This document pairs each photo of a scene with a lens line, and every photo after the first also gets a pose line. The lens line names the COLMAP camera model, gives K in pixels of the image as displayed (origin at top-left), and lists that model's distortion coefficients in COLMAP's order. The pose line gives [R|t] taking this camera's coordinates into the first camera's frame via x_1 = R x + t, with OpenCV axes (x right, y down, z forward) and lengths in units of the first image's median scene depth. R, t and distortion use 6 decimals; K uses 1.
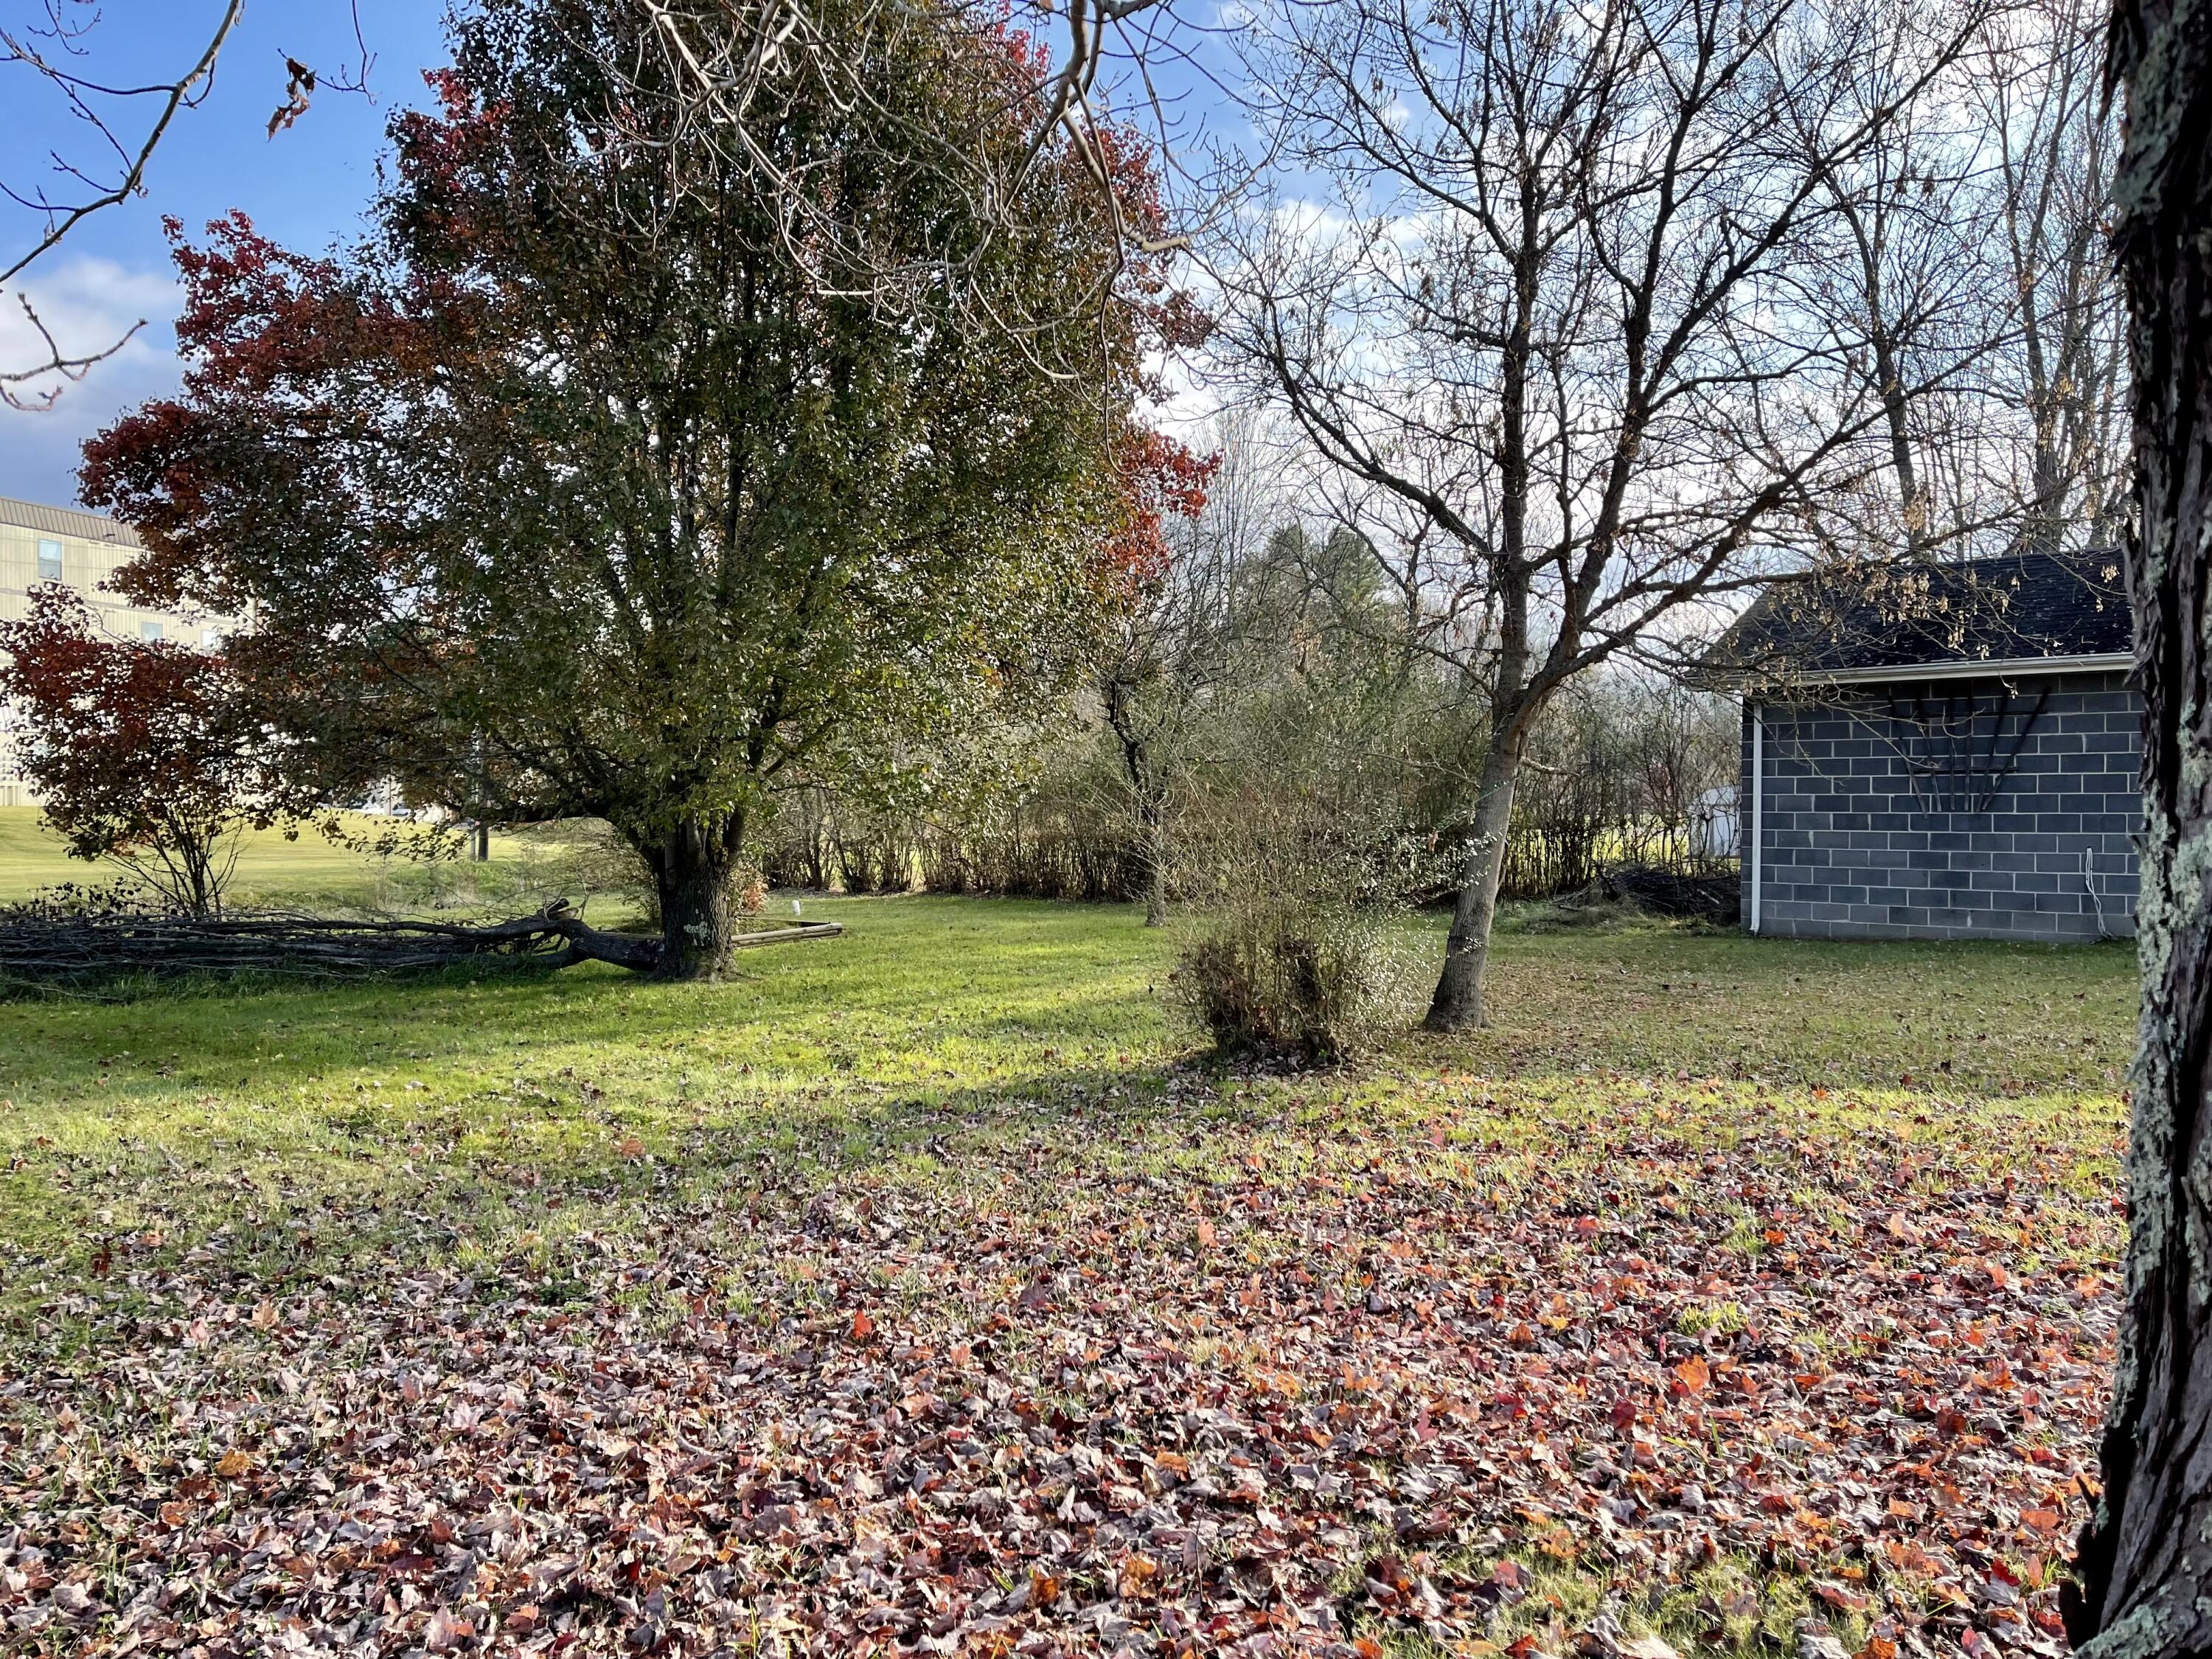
lens RADIAL K [[1677.4, 0, 1112.1], [0, 1677.4, 836.3], [0, 0, 1]] dist [0.076160, -0.083250]
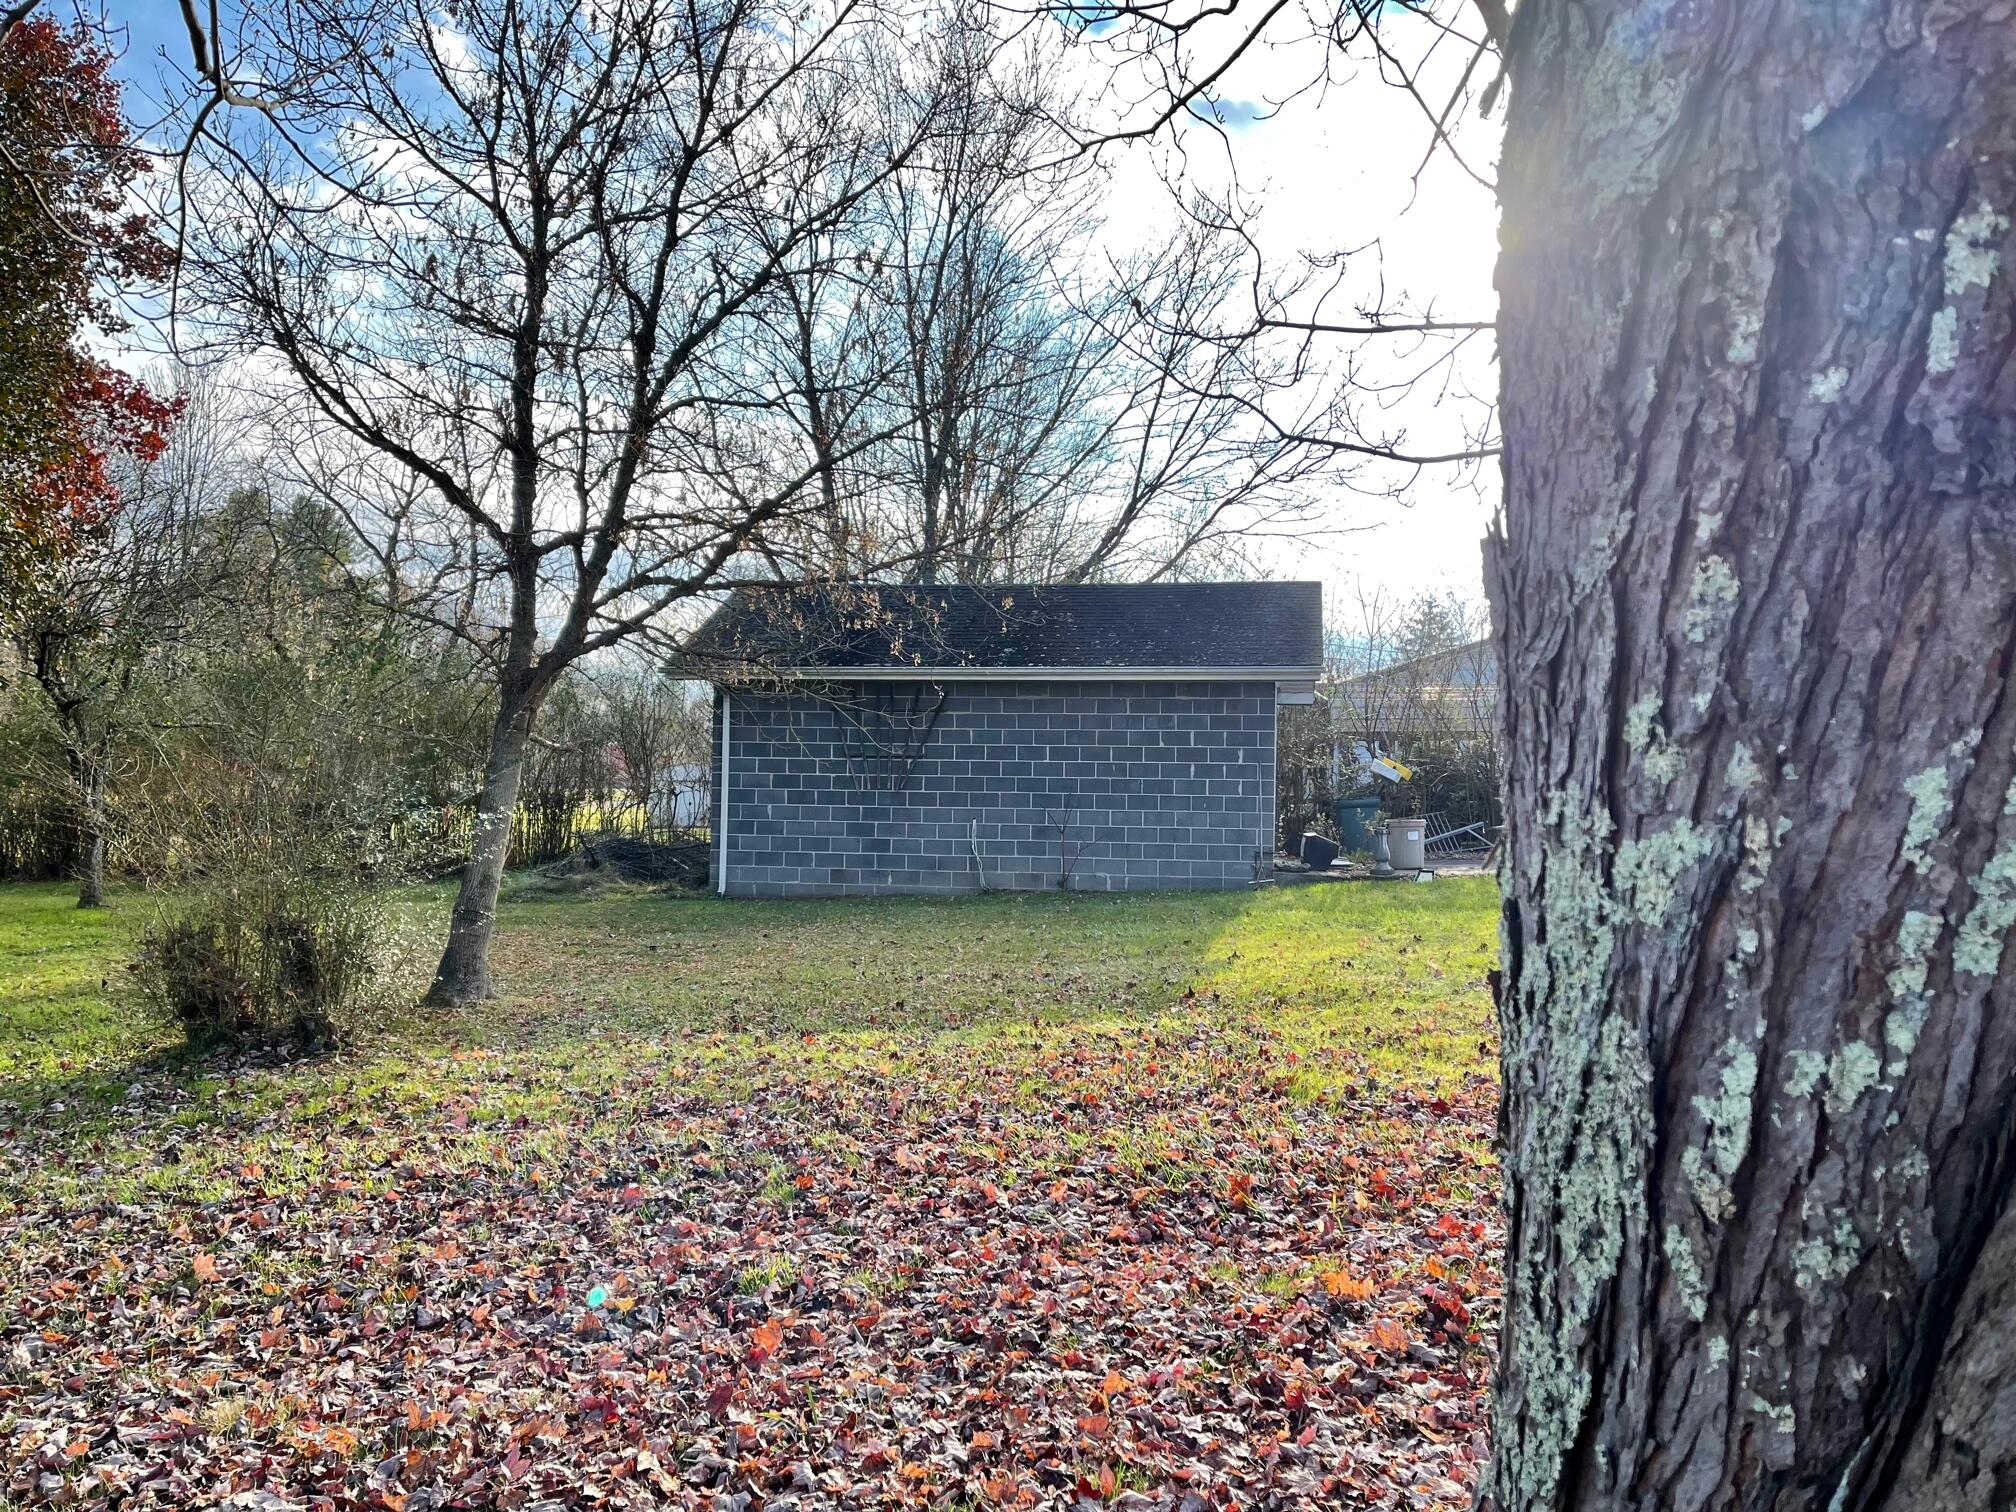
lens RADIAL K [[1508.7, 0, 1000.7], [0, 1508.7, 761.0], [0, 0, 1]] dist [0.060433, -0.051084]
pose [[0.837544, 0.020954, 0.545968, -0.037457], [-0.004602, 0.999499, -0.031300, -0.003411], [-0.546350, 0.023702, 0.837221, 0.102219]]
